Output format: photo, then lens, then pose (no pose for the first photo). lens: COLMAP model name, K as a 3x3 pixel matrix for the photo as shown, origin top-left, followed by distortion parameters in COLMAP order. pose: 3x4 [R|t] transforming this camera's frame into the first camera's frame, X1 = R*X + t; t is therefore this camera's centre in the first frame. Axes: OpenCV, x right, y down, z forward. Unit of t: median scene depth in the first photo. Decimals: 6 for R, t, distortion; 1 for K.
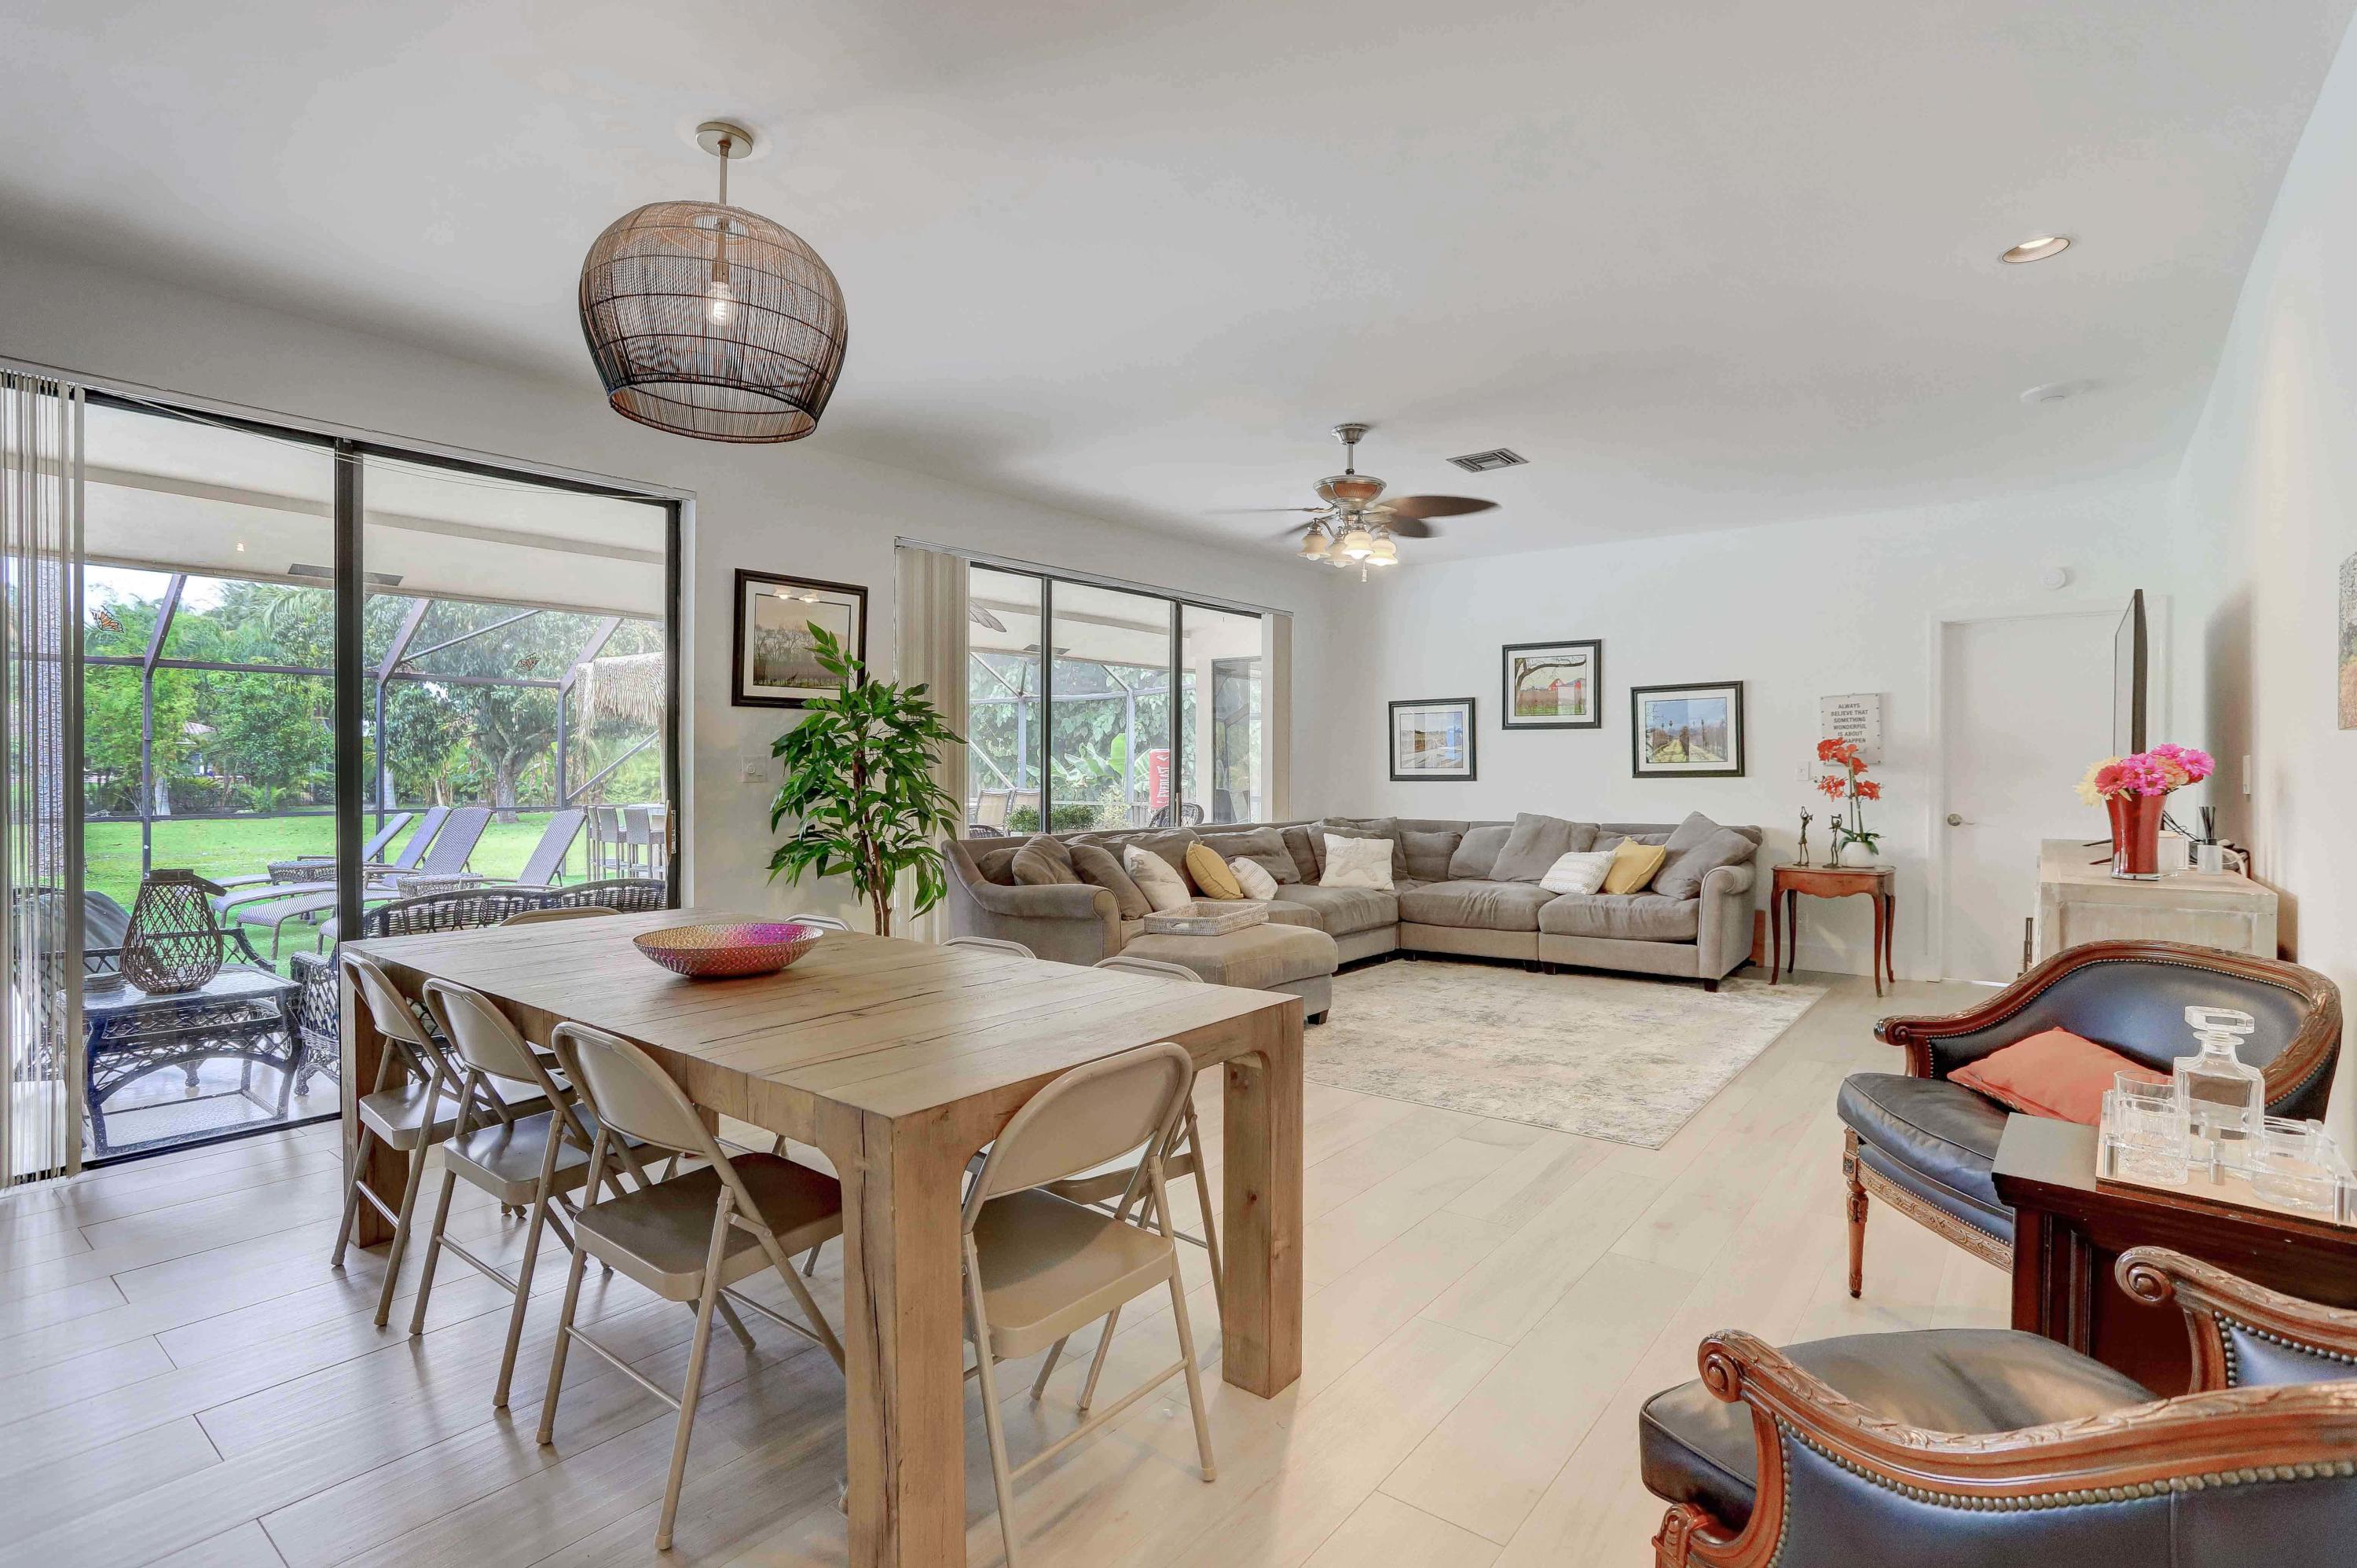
lens RADIAL K [[1131.7, 0, 1208.9], [0, 1131.7, 773.6], [0, 0, 1]] dist [-0.036525, 0.006961]
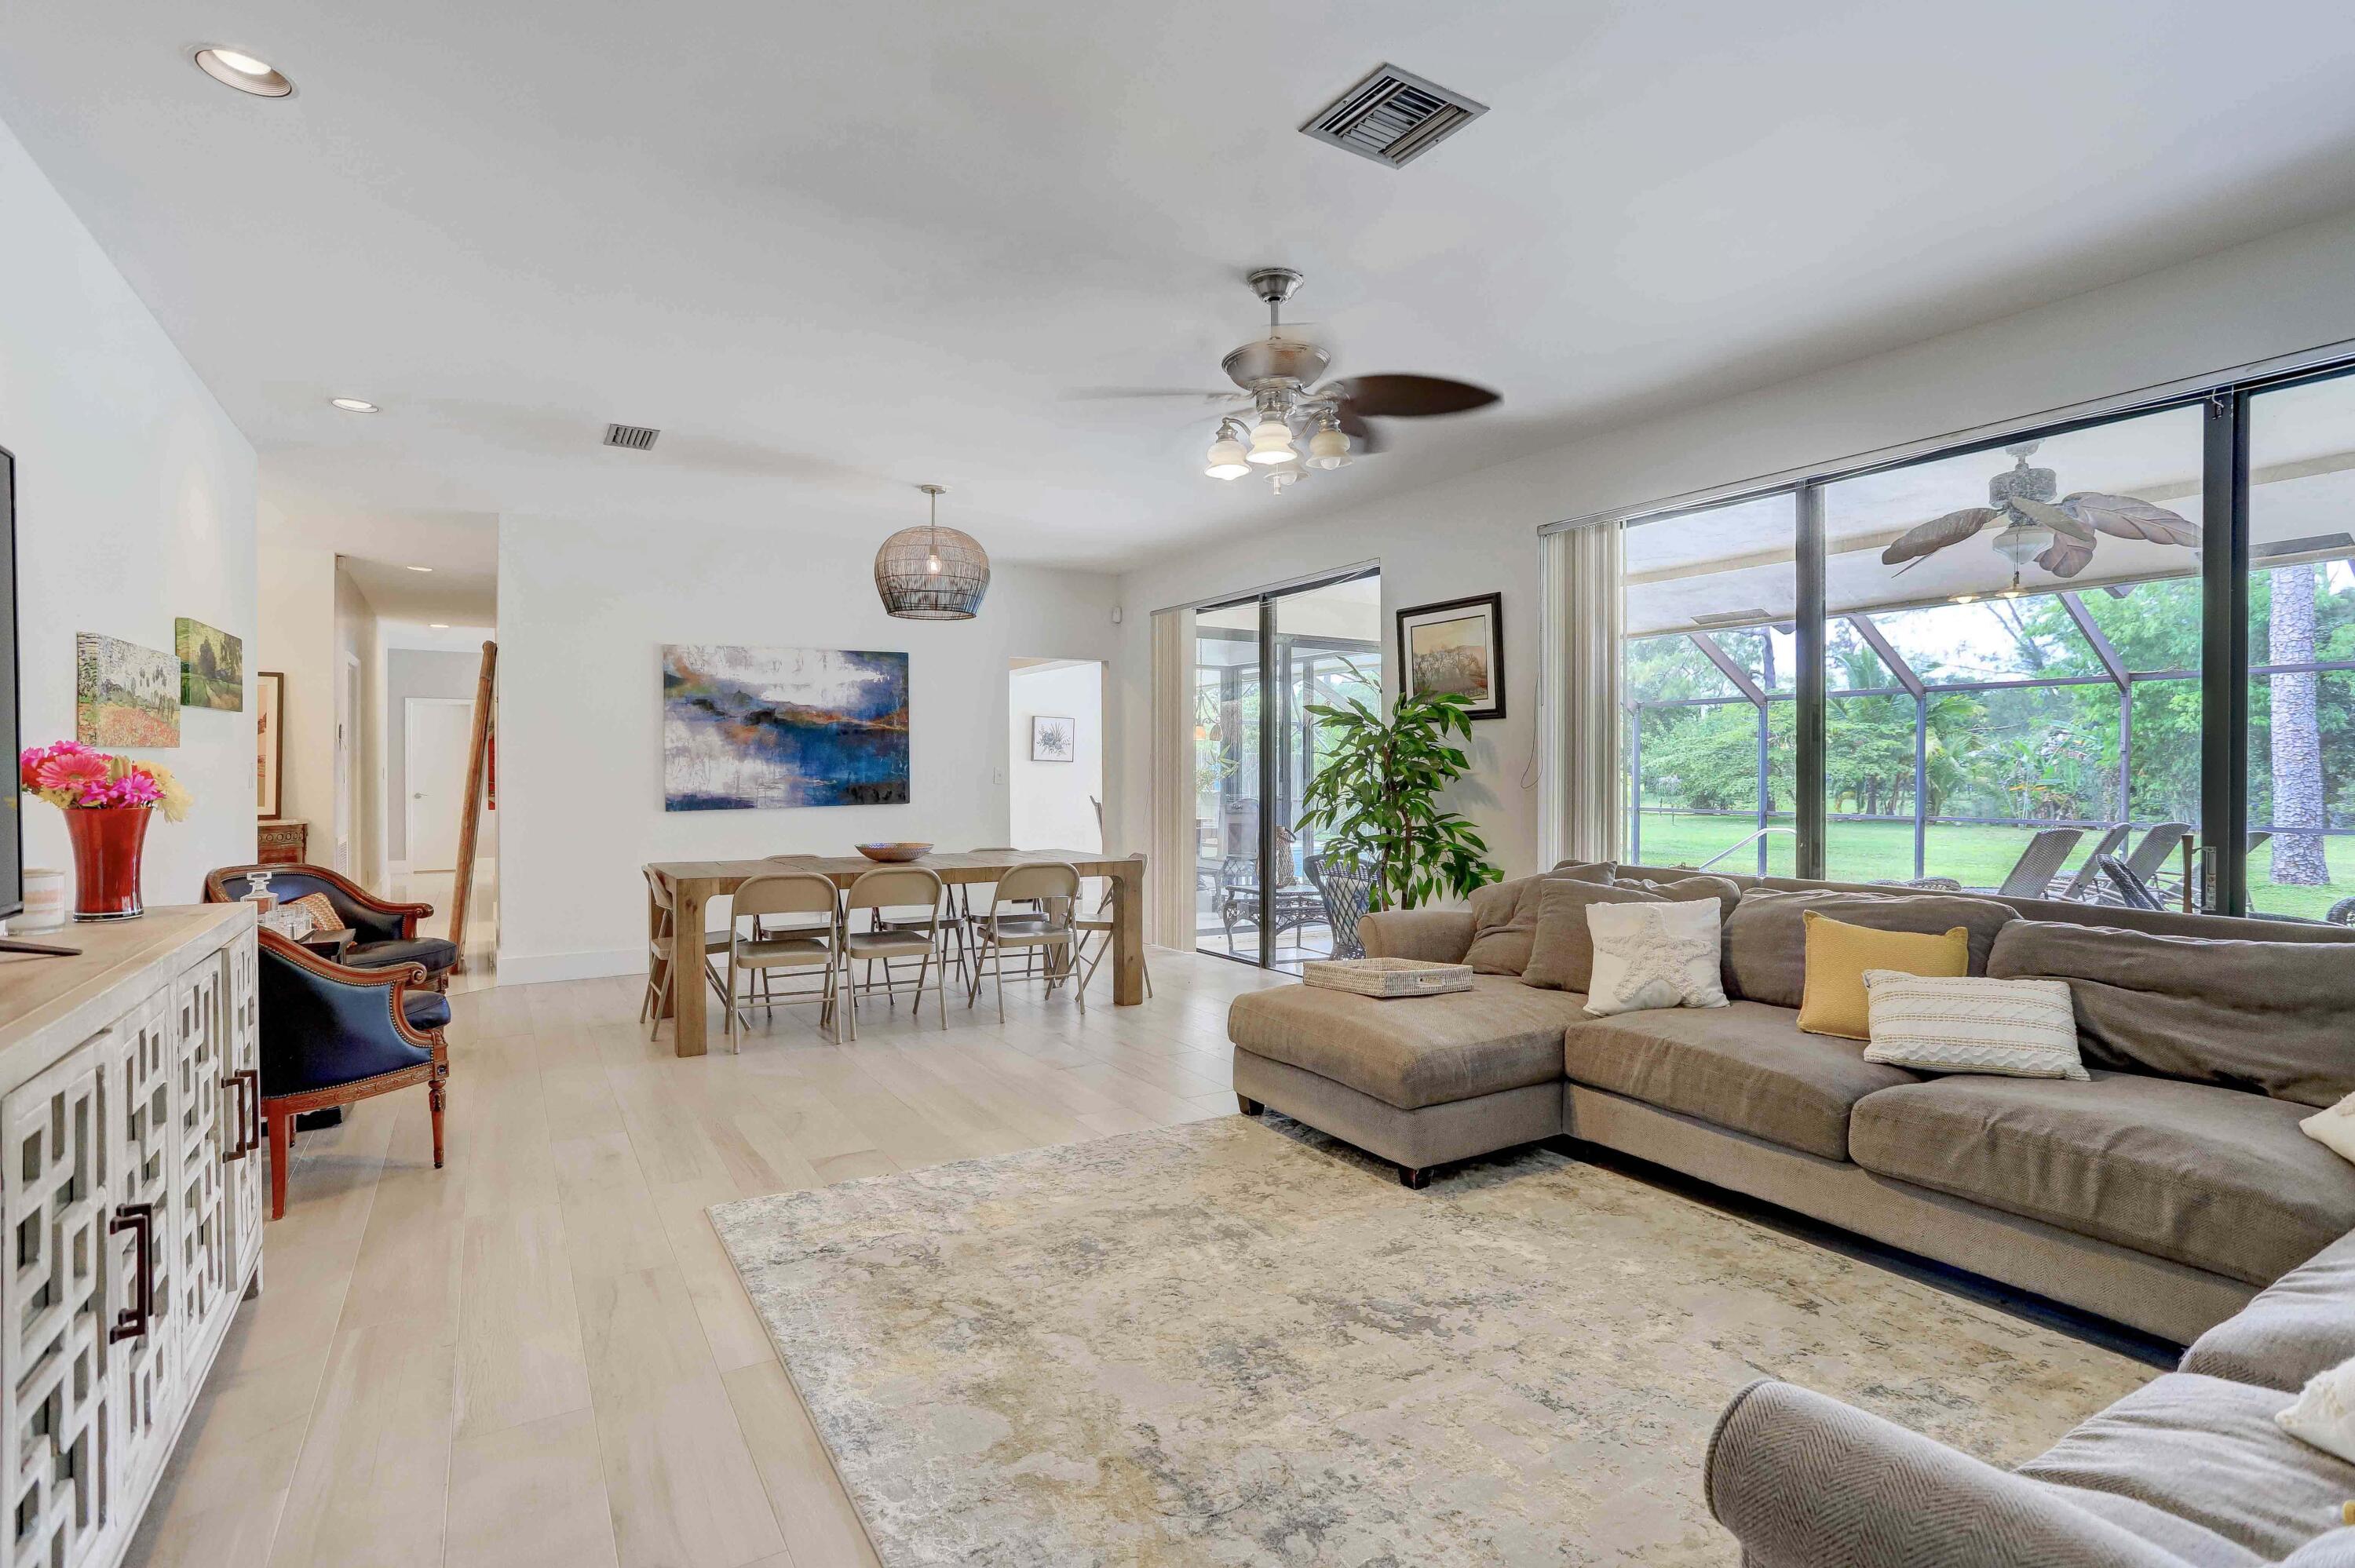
lens RADIAL K [[1130.7, 0, 1195.5], [0, 1130.7, 764.4], [0, 0, 1]] dist [-0.036525, 0.006961]
pose [[-0.343671, -0.006428, -0.939068, 0.574948], [-0.006799, 0.999967, -0.004356, -0.006452], [0.939066, 0.004888, -0.343703, 0.872655]]
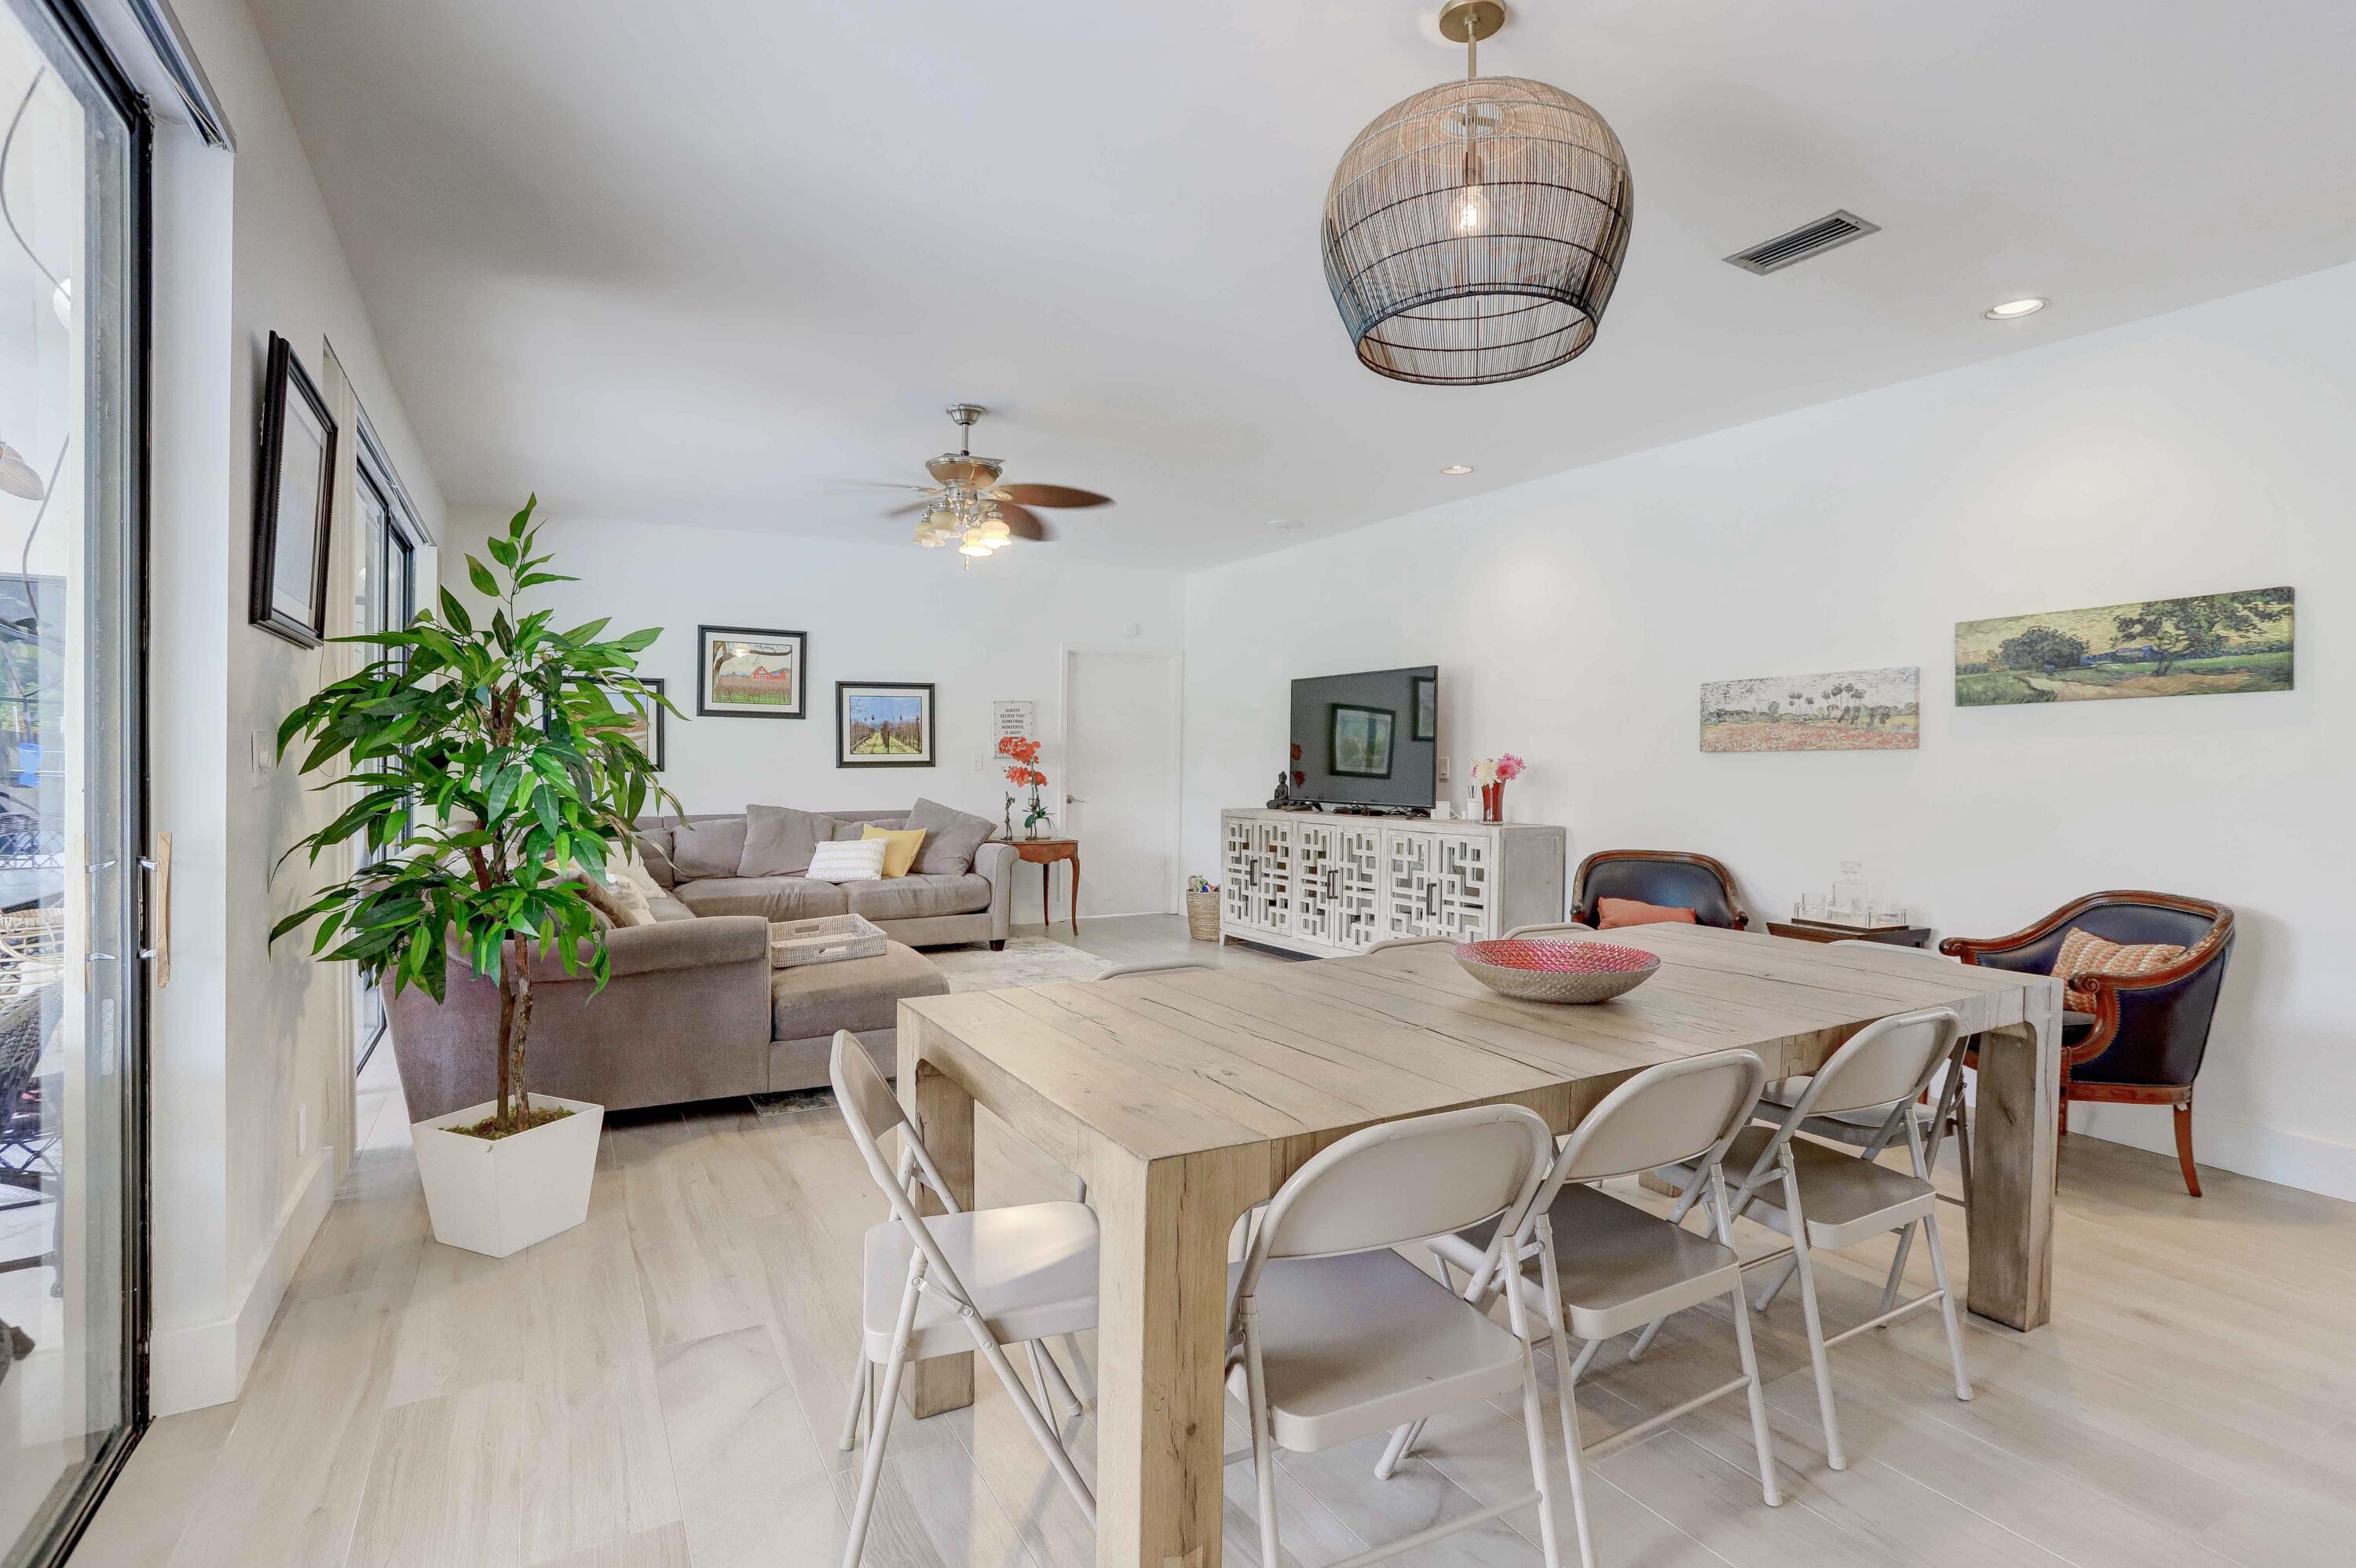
lens RADIAL K [[1131.2, 0, 1169.6], [0, 1131.2, 771.9], [0, 0, 1]] dist [-0.036525, 0.006961]
pose [[0.402926, -0.003751, 0.915225, -0.500032], [-0.001210, 0.999989, 0.004631, 0.002245], [-0.915232, -0.002973, 0.402917, 0.326028]]
